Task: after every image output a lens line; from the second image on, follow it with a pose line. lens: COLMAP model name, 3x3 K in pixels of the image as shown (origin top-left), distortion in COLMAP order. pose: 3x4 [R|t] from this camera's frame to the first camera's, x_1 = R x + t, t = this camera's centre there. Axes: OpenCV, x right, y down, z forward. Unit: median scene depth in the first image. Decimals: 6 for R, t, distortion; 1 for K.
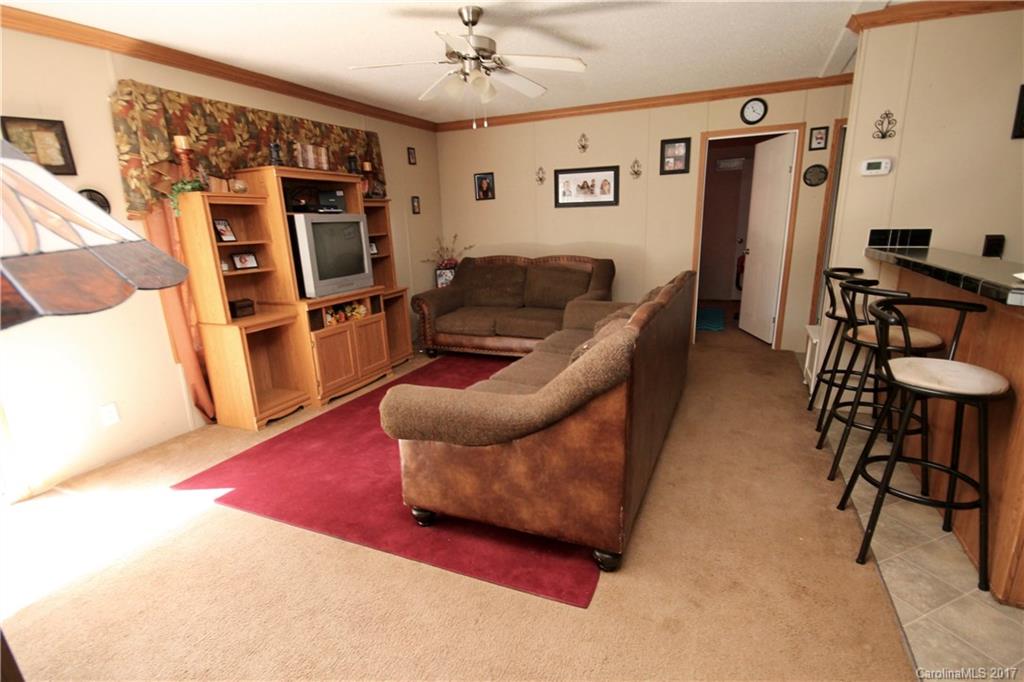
lens RADIAL K [[494.1, 0, 512.5], [0, 494.1, 353.4], [0, 0, 1]] dist [-0.002867, -0.001263]
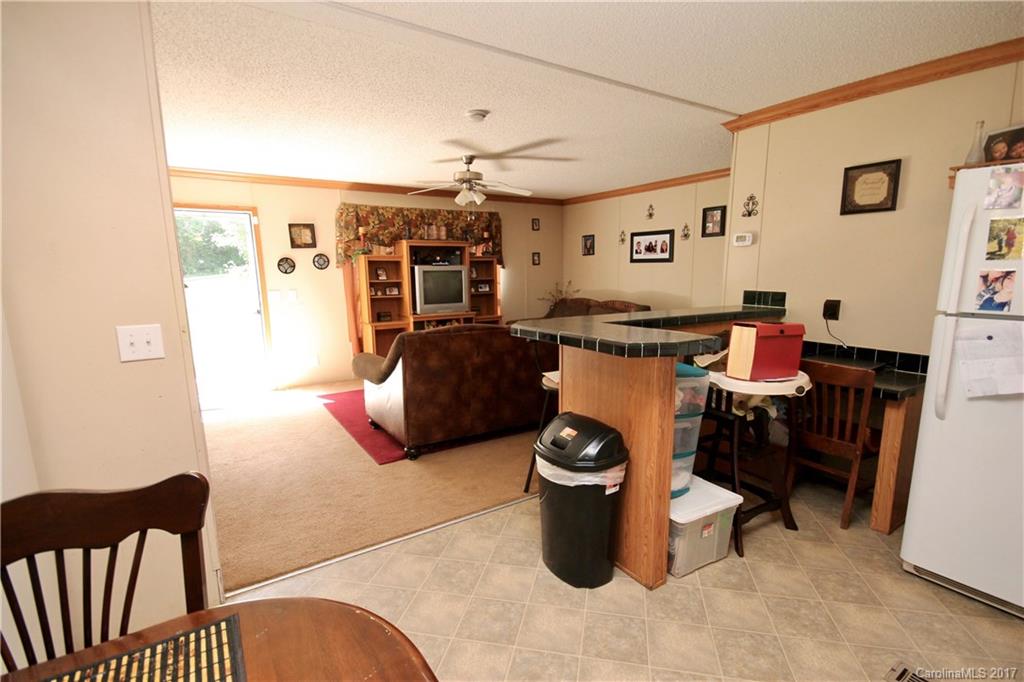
lens RADIAL K [[474.7, 0, 513.3], [0, 474.7, 352.5], [0, 0, 1]] dist [-0.001388, -0.007038]
pose [[0.838765, 0.118436, -0.531457, 0.734075], [-0.159487, 0.986687, -0.031823, 0.016943], [0.520613, 0.111452, 0.846487, -0.194419]]
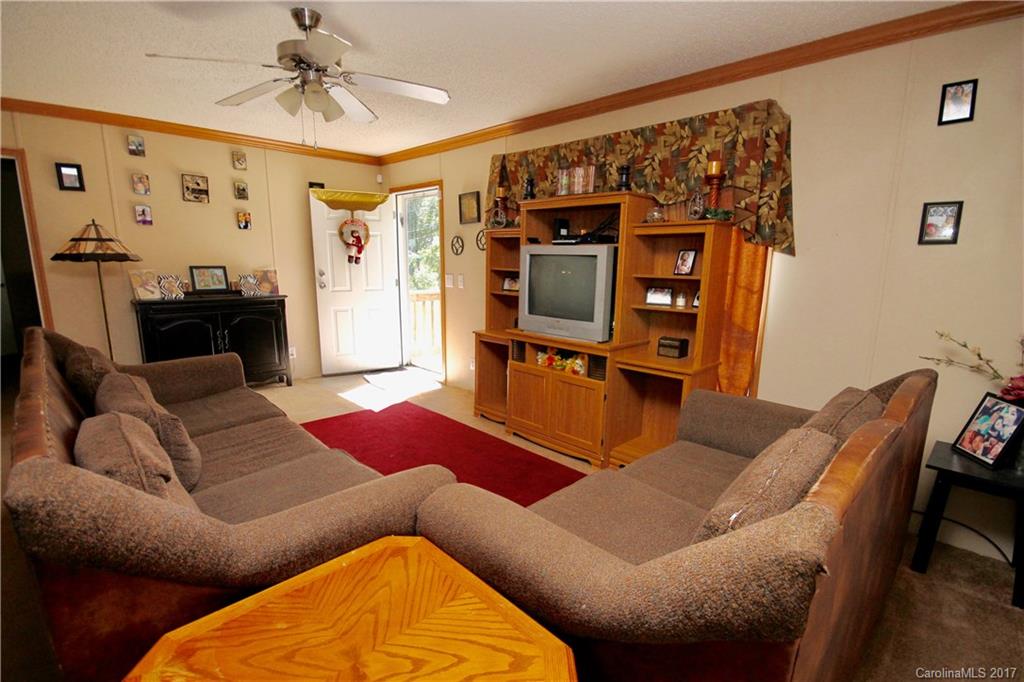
lens RADIAL K [[494.1, 0, 512.5], [0, 494.1, 353.4], [0, 0, 1]] dist [-0.002867, -0.001263]
pose [[-0.379605, 0.208061, -0.901449, 0.494638], [-0.242070, 0.918099, 0.313841, -0.367185], [0.892918, 0.337349, -0.298150, 1.271214]]
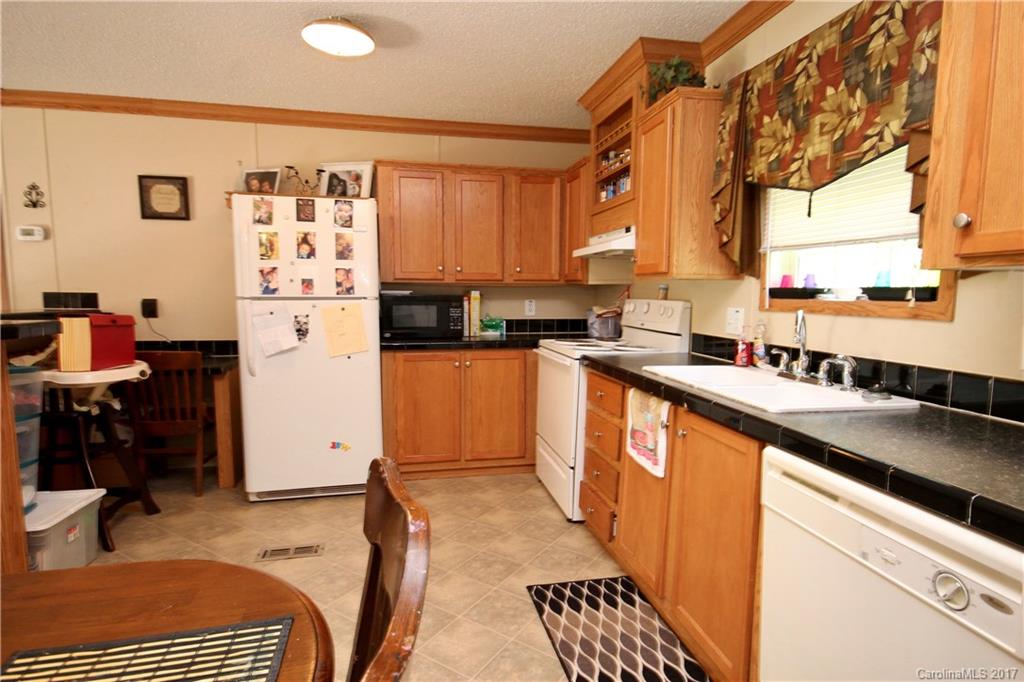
lens RADIAL K [[552.0, 0, 511.5], [0, 552.0, 350.5], [0, 0, 1]] dist [0.005732, 0.002543]
pose [[0.806227, -0.027843, 0.590950, 0.686541], [0.124345, 0.984554, -0.123254, 0.109303], [-0.578391, 0.172852, 0.797237, -0.384652]]
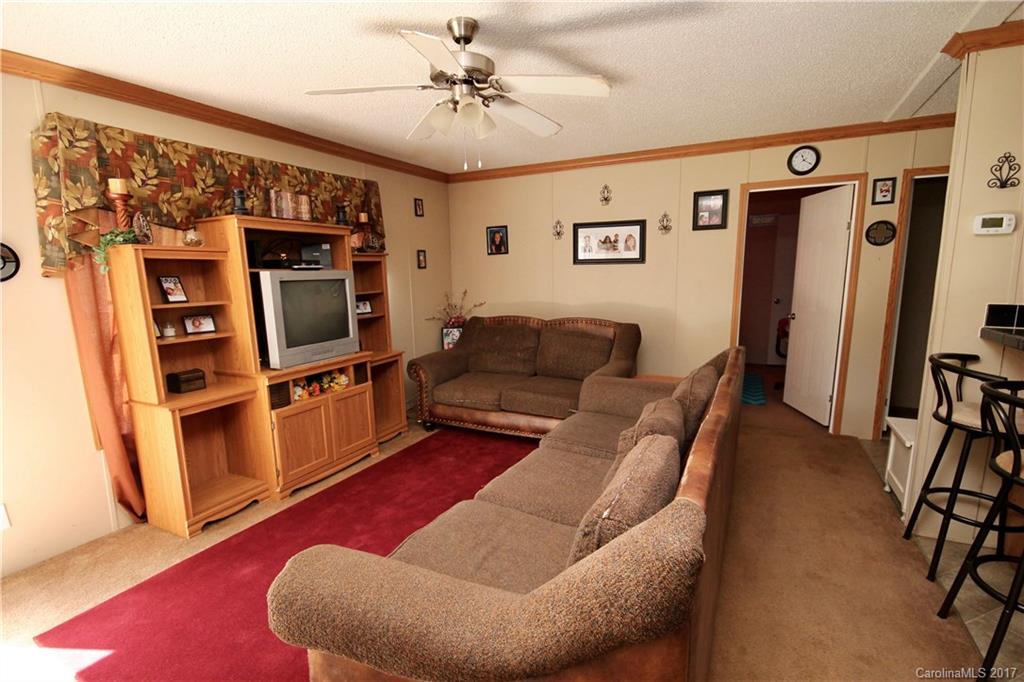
lens RADIAL K [[474.7, 0, 513.3], [0, 474.7, 352.5], [0, 0, 1]] dist [-0.001388, -0.007038]
pose [[0.998640, 0.023026, -0.046771, 0.029990], [-0.027201, 0.995509, -0.090673, -0.077231], [0.044473, 0.091822, 0.994782, 0.214664]]
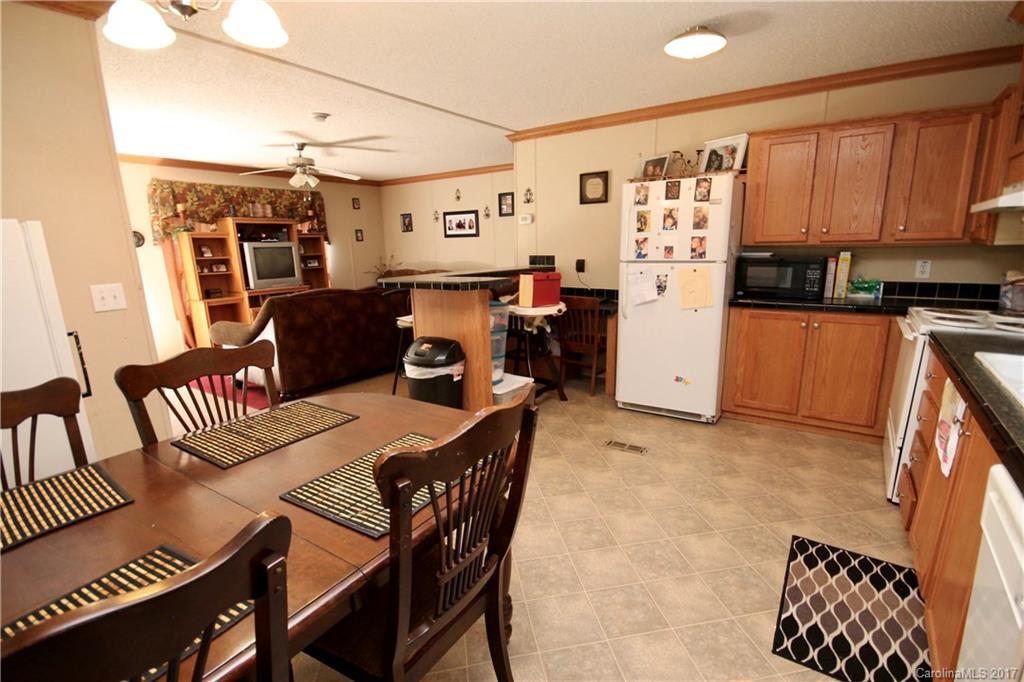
lens RADIAL K [[474.7, 0, 513.3], [0, 474.7, 352.5], [0, 0, 1]] dist [-0.001388, -0.007038]
pose [[0.983176, 0.050350, -0.175586, 0.809339], [-0.056118, 0.998030, -0.028042, 0.106744], [0.173829, 0.037424, 0.984065, -0.495063]]
